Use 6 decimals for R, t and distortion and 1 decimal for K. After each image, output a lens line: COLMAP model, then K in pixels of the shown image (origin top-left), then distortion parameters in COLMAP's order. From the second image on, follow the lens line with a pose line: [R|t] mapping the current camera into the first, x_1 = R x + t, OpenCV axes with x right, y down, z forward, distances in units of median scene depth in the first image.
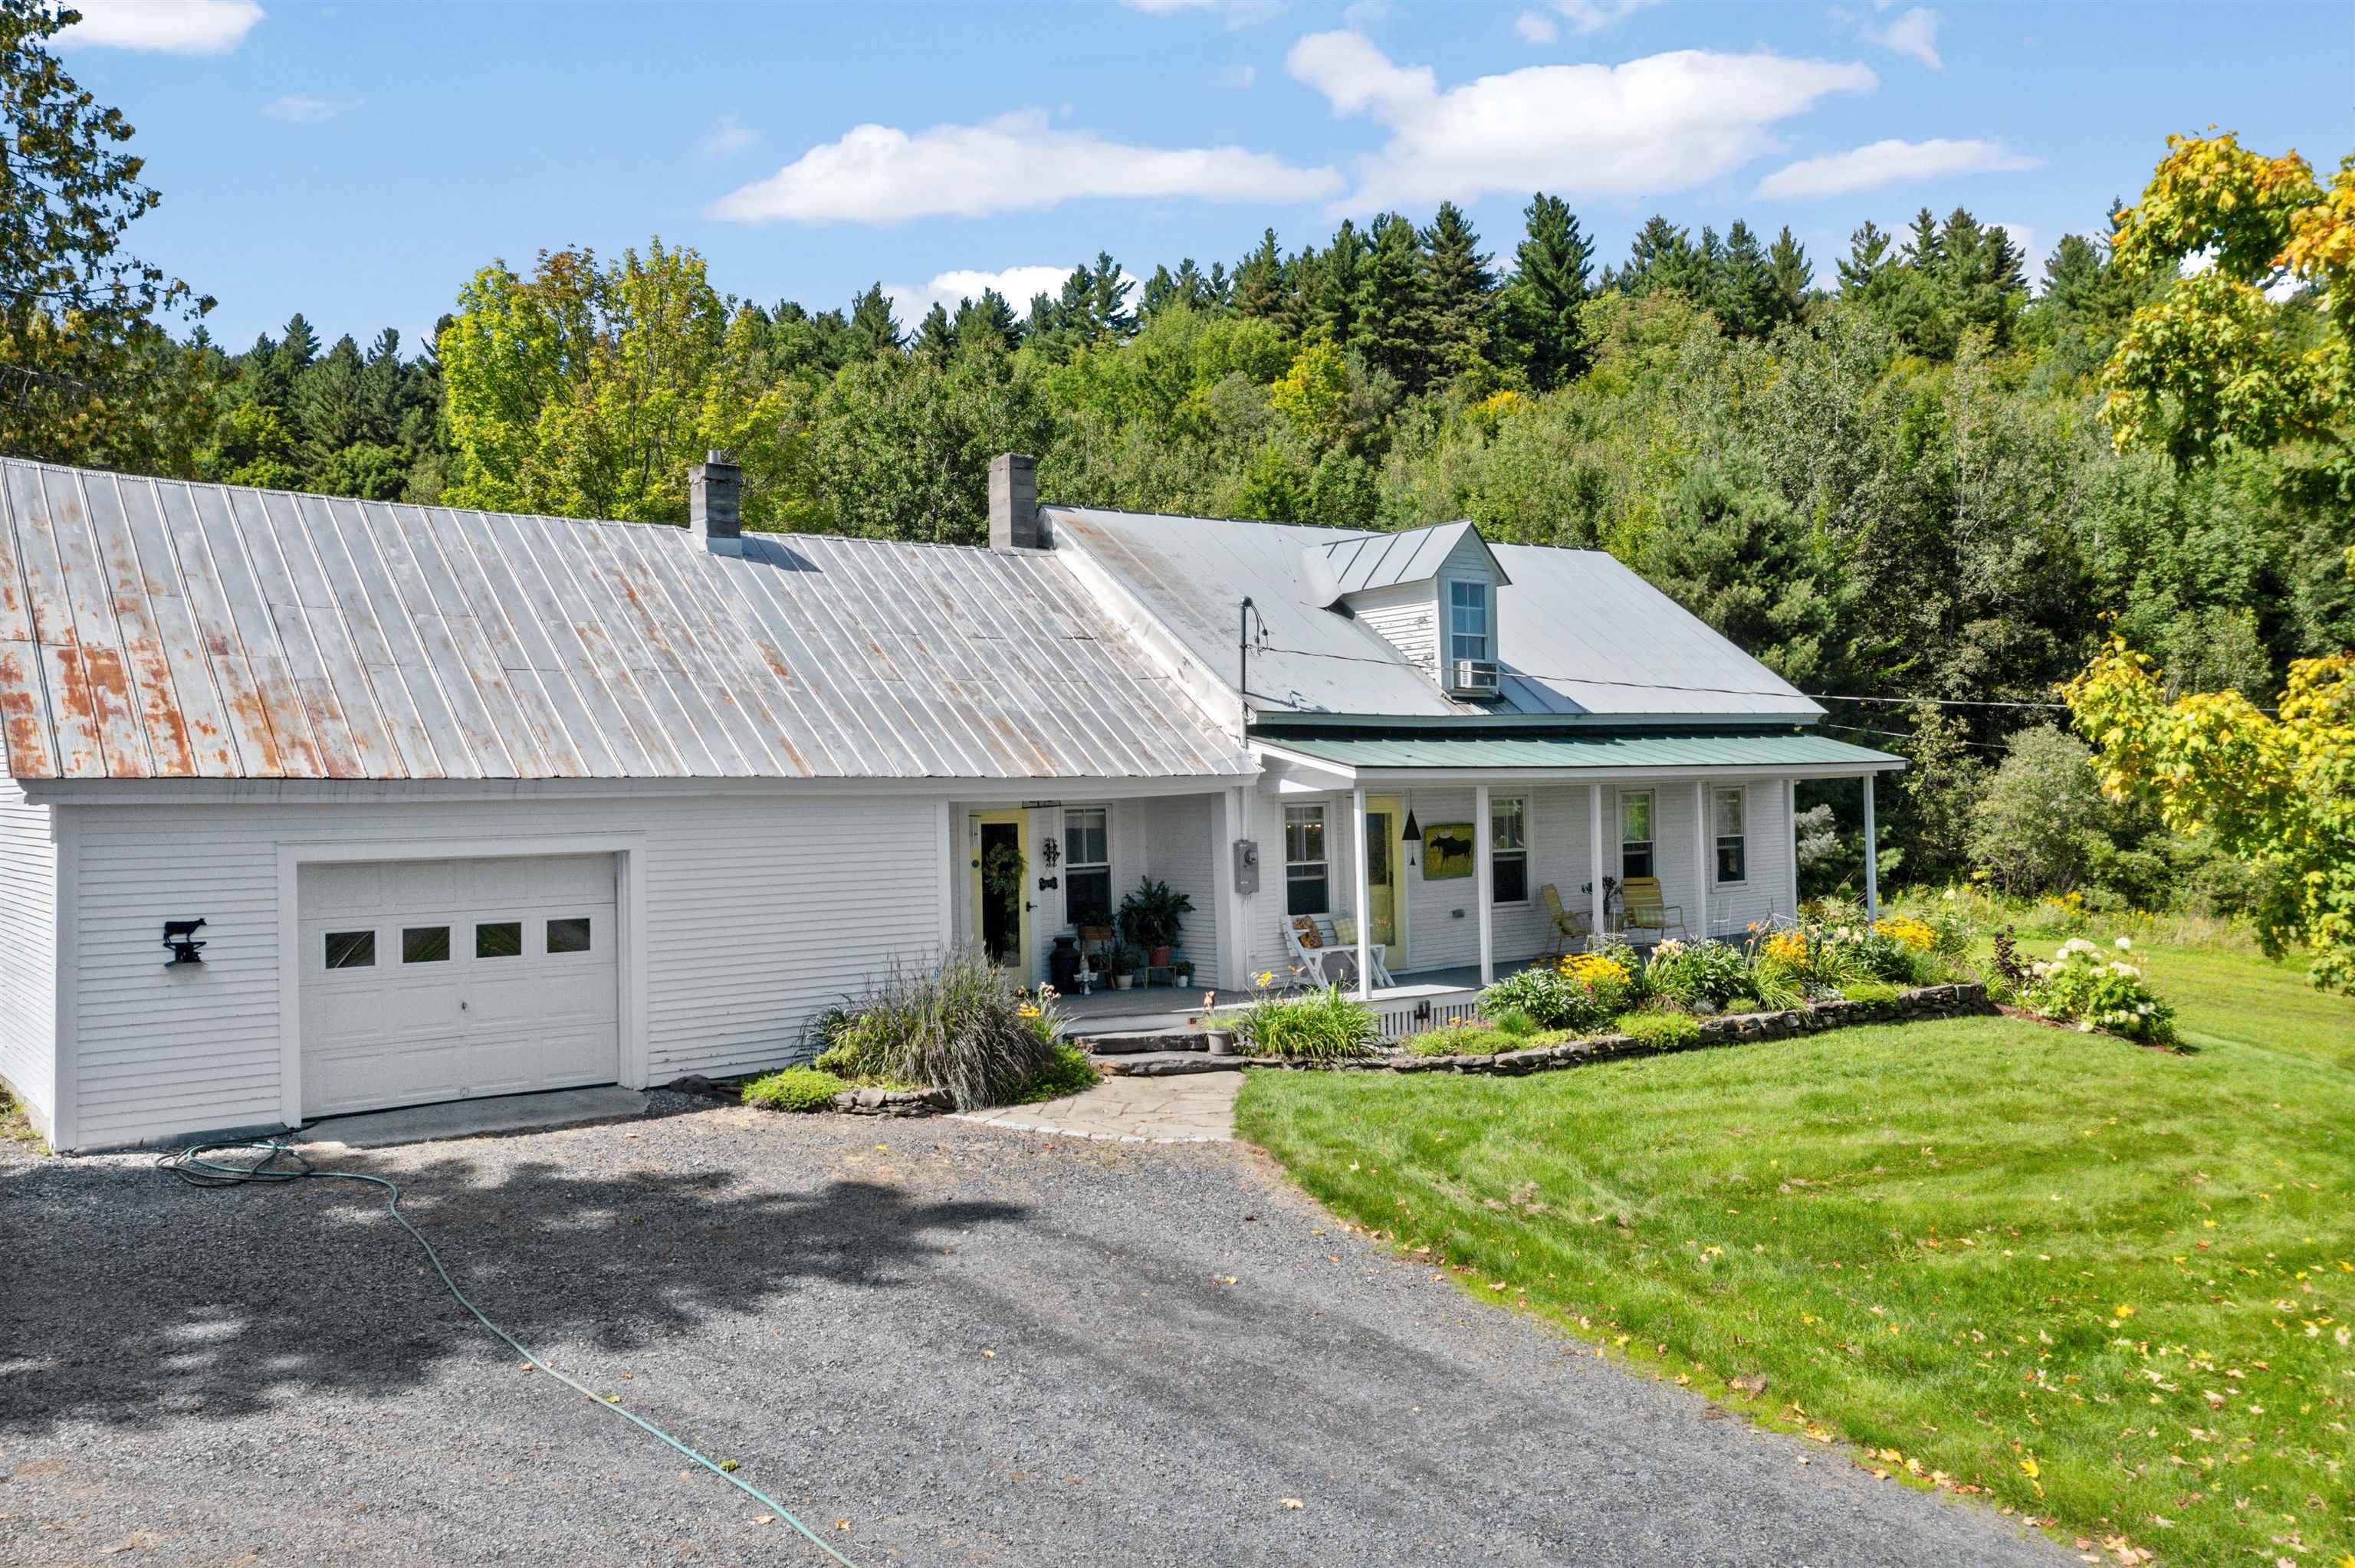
lens RADIAL K [[1913.3, 0, 1177.5], [0, 1913.3, 784.0], [0, 0, 1]] dist [0.002948, 0.000746]
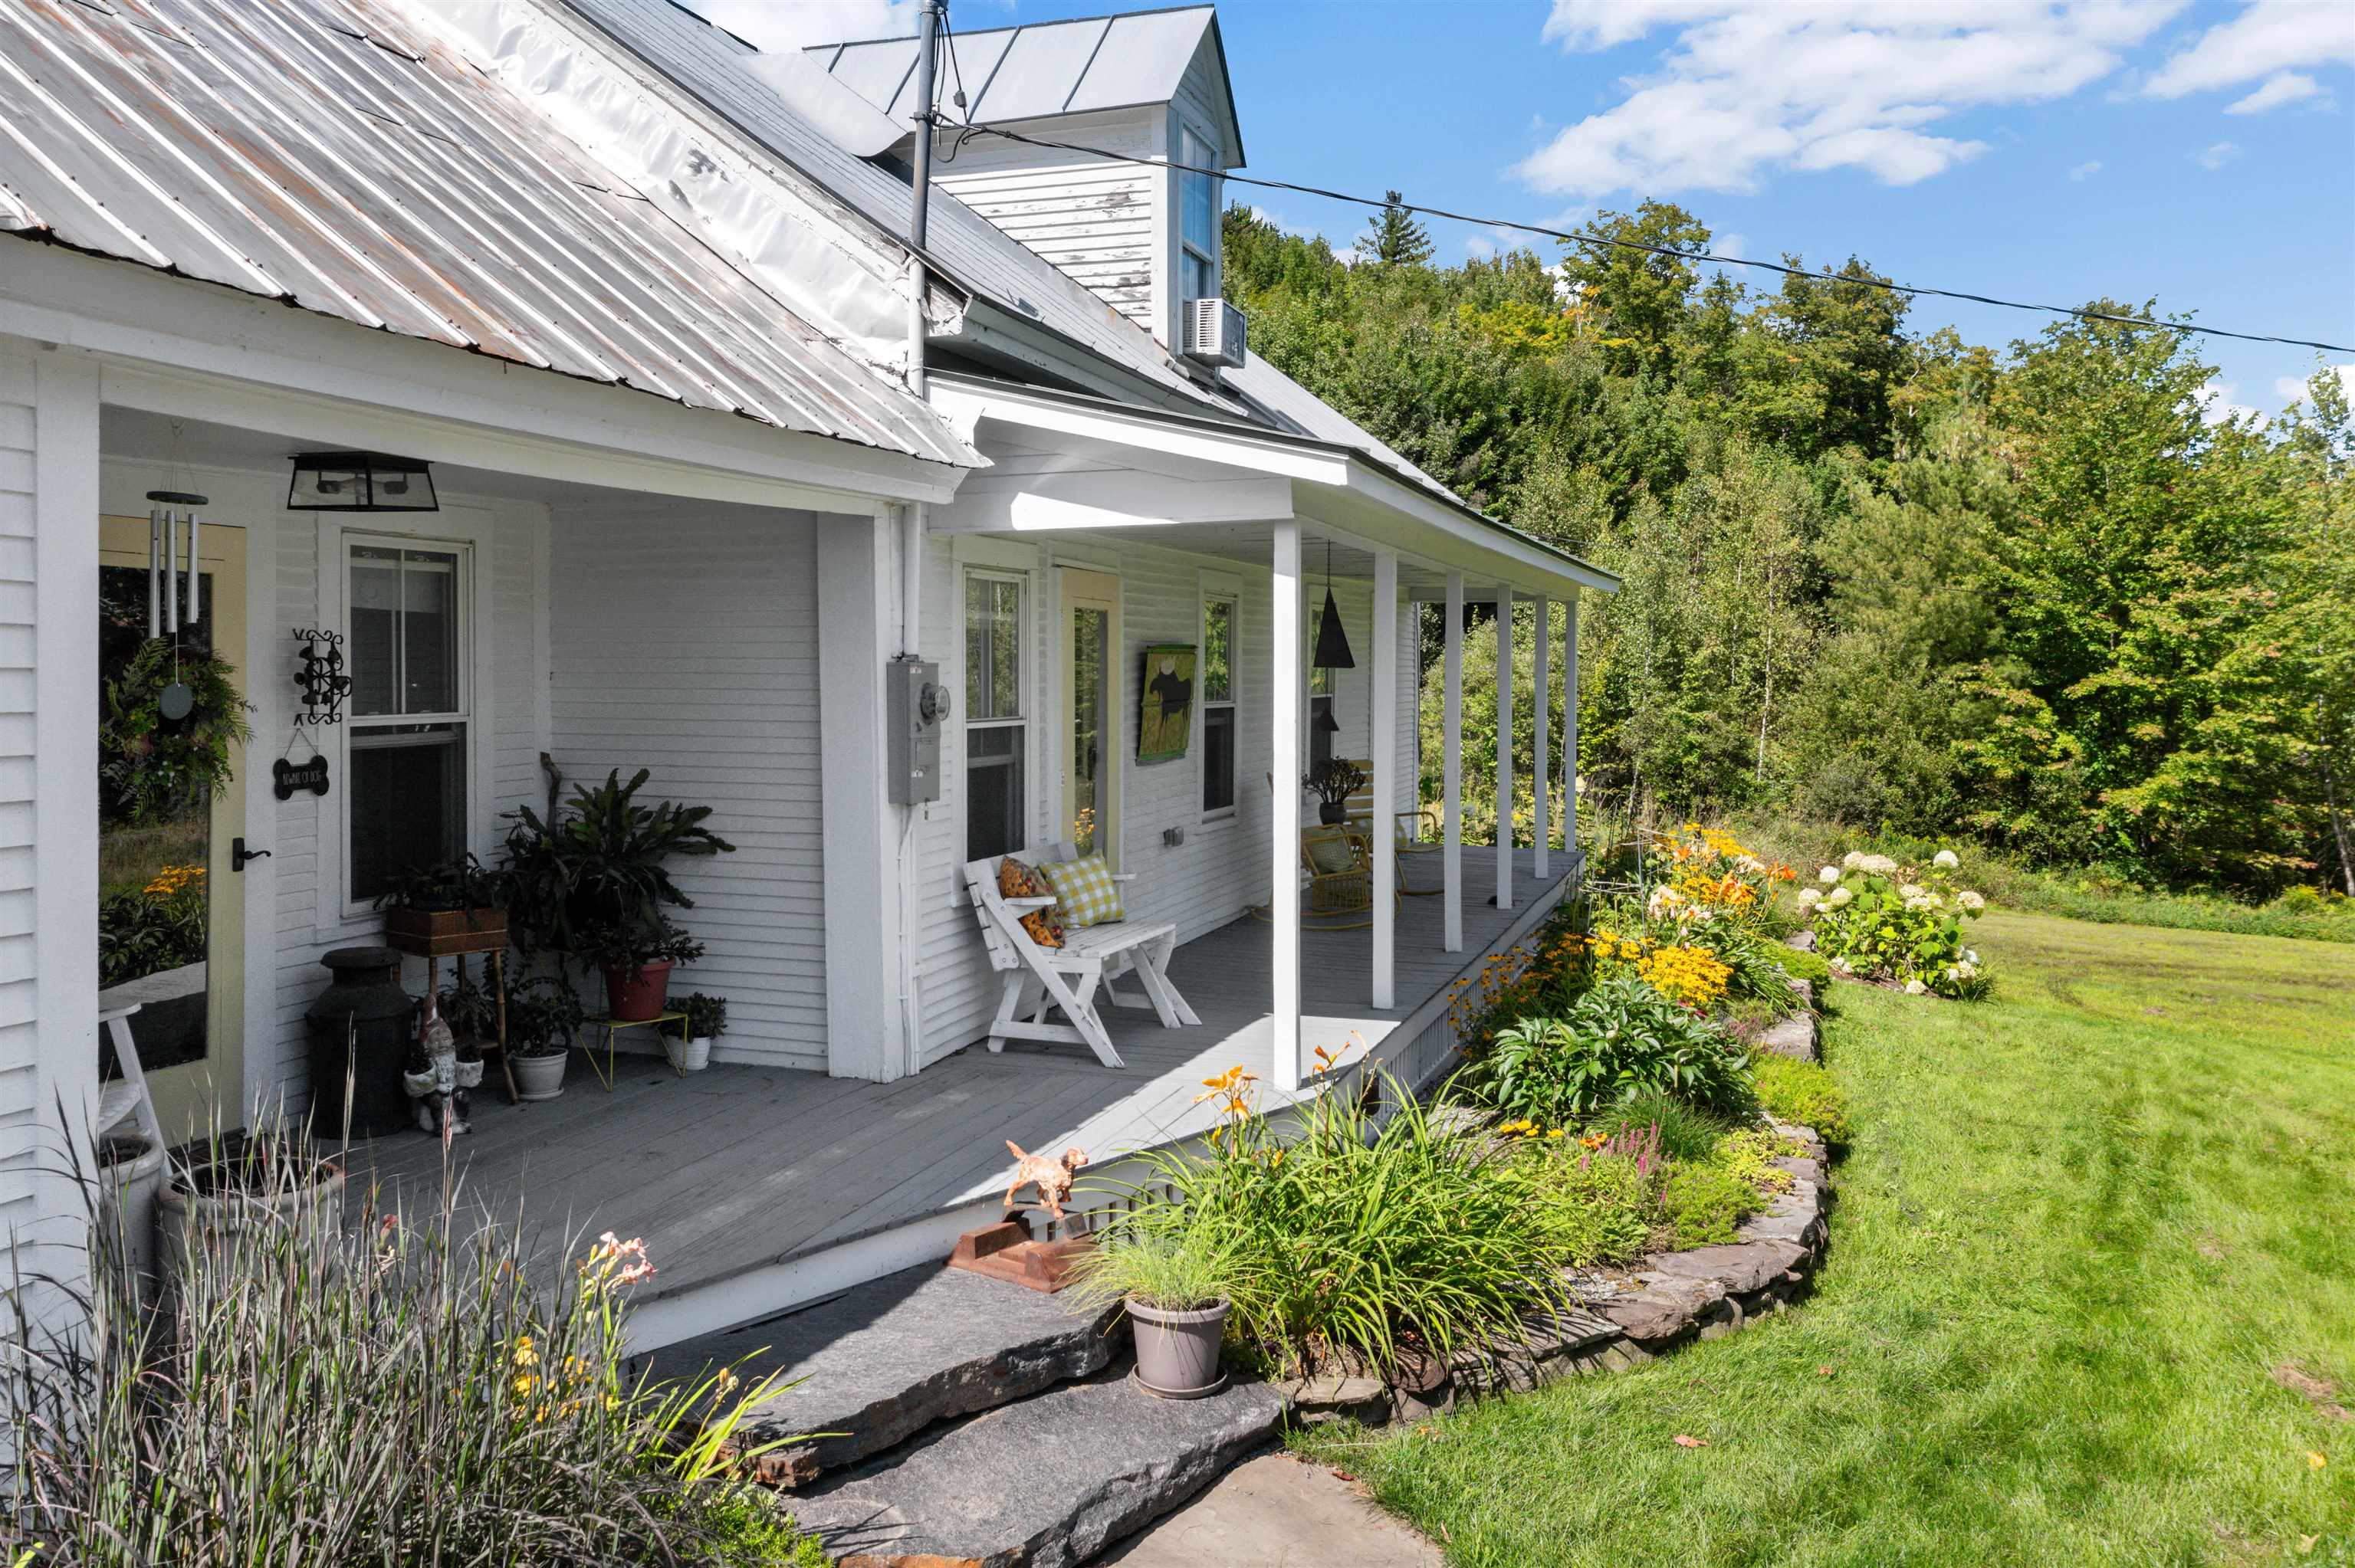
lens RADIAL K [[1915.1, 0, 1173.4], [0, 1915.1, 676.2], [0, 0, 1]] dist [0.005824, 0.002352]
pose [[0.845627, 0.025625, 0.533158, -0.113597], [-0.027907, 0.999603, -0.003782, 0.032987], [-0.533044, -0.011681, 0.846007, 0.663285]]
